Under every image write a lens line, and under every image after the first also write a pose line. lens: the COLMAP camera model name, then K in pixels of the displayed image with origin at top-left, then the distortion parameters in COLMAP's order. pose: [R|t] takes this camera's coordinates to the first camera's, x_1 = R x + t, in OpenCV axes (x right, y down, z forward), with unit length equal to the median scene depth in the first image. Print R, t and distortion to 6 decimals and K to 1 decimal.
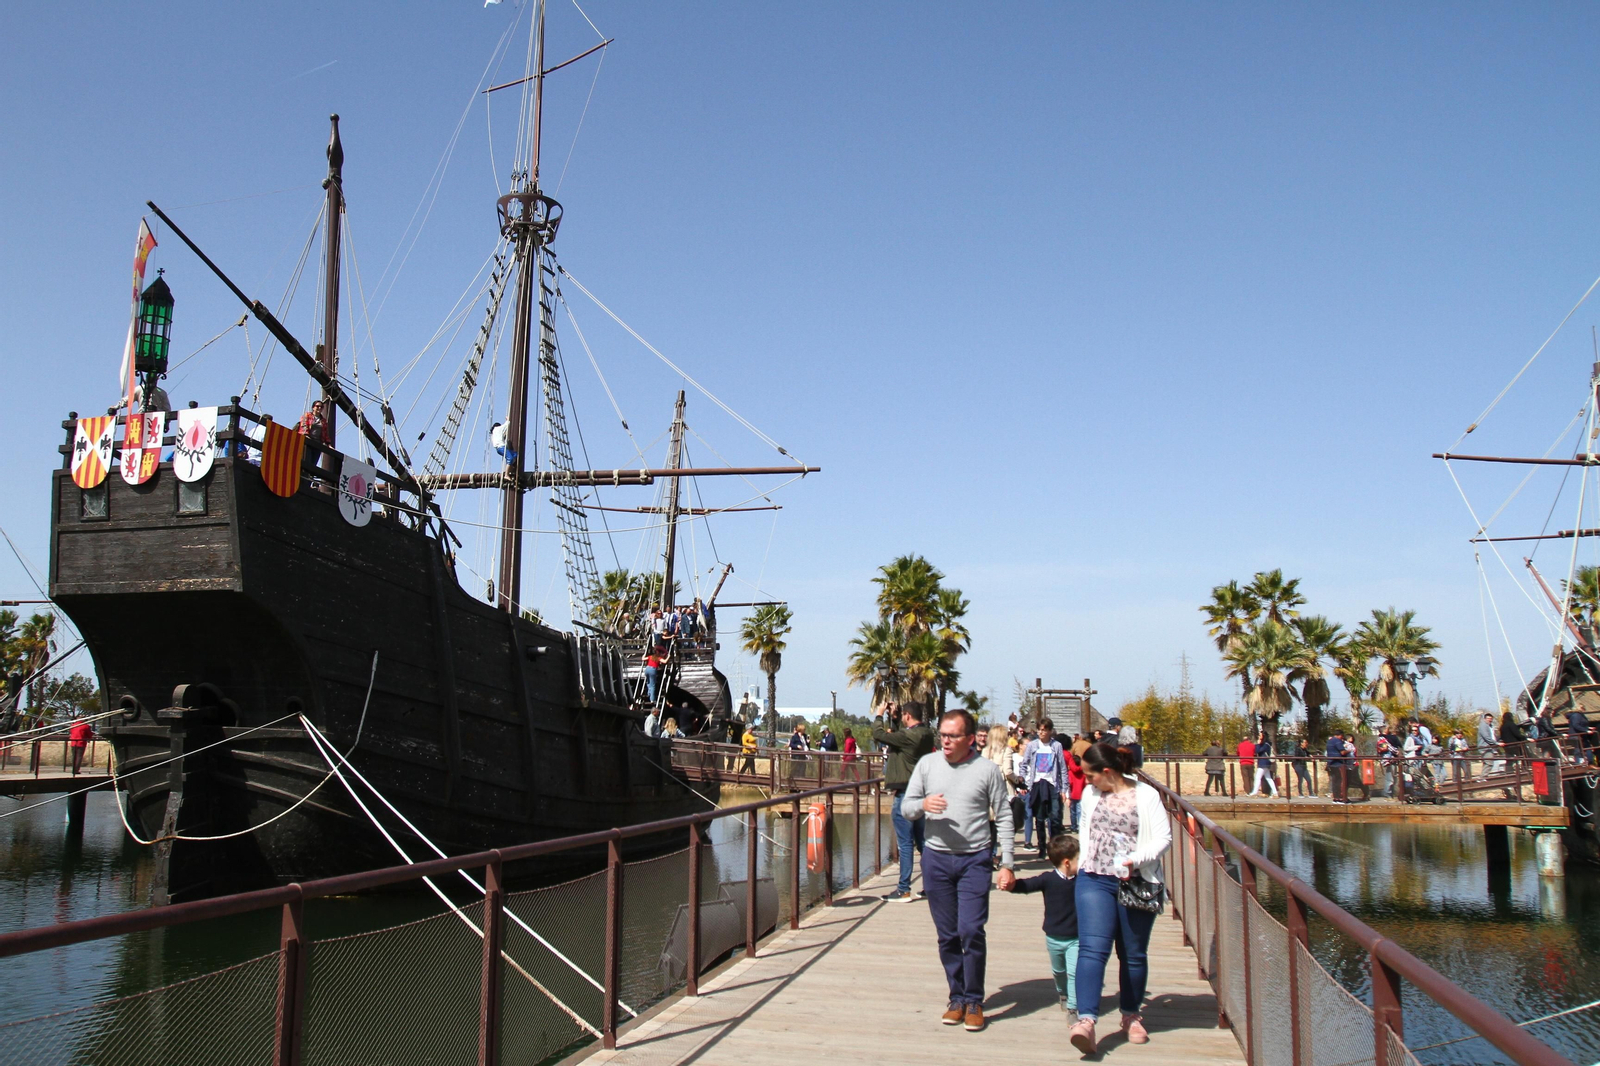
lens RADIAL K [[1181.7, 0, 796.6], [0, 1181.7, 556.9], [0, 0, 1]] dist [-0.082532, 0.044878]
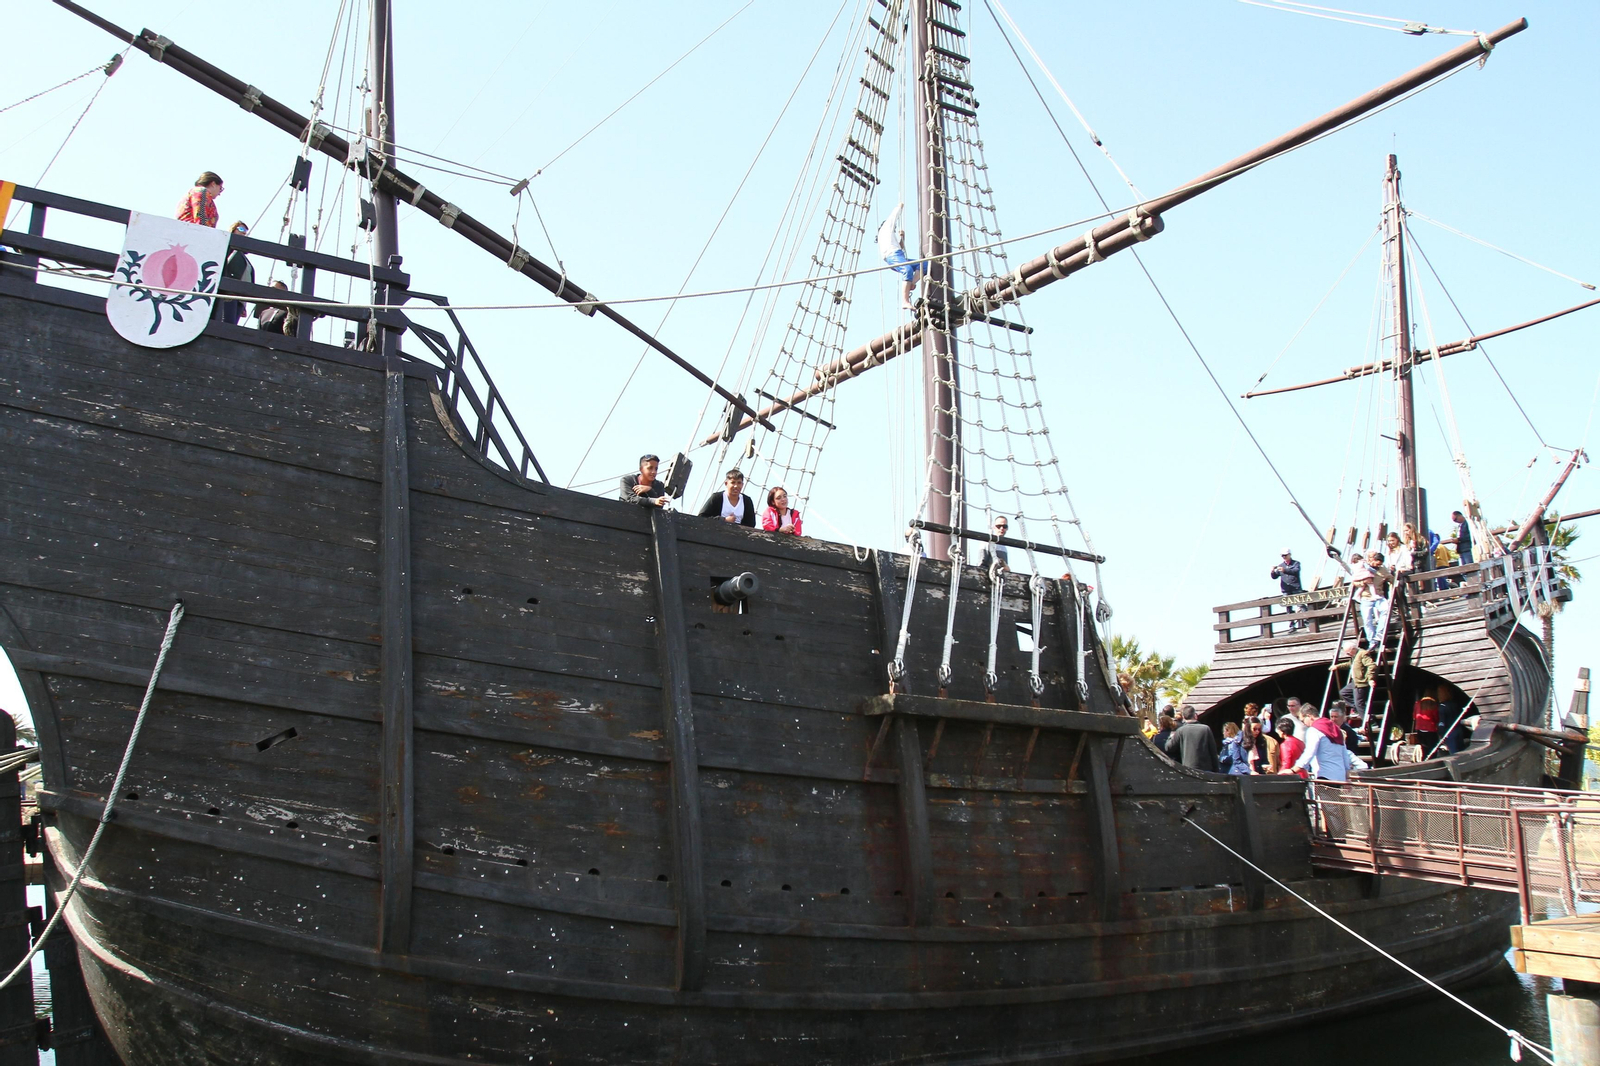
lens RADIAL K [[1181.7, 0, 796.6], [0, 1181.7, 556.9], [0, 0, 1]] dist [-0.082532, 0.044878]
pose [[0.706651, -0.152353, -0.690965, 0.100461], [0.129428, 0.987899, -0.085458, 0.114258], [0.695624, -0.029041, 0.717819, 0.740772]]
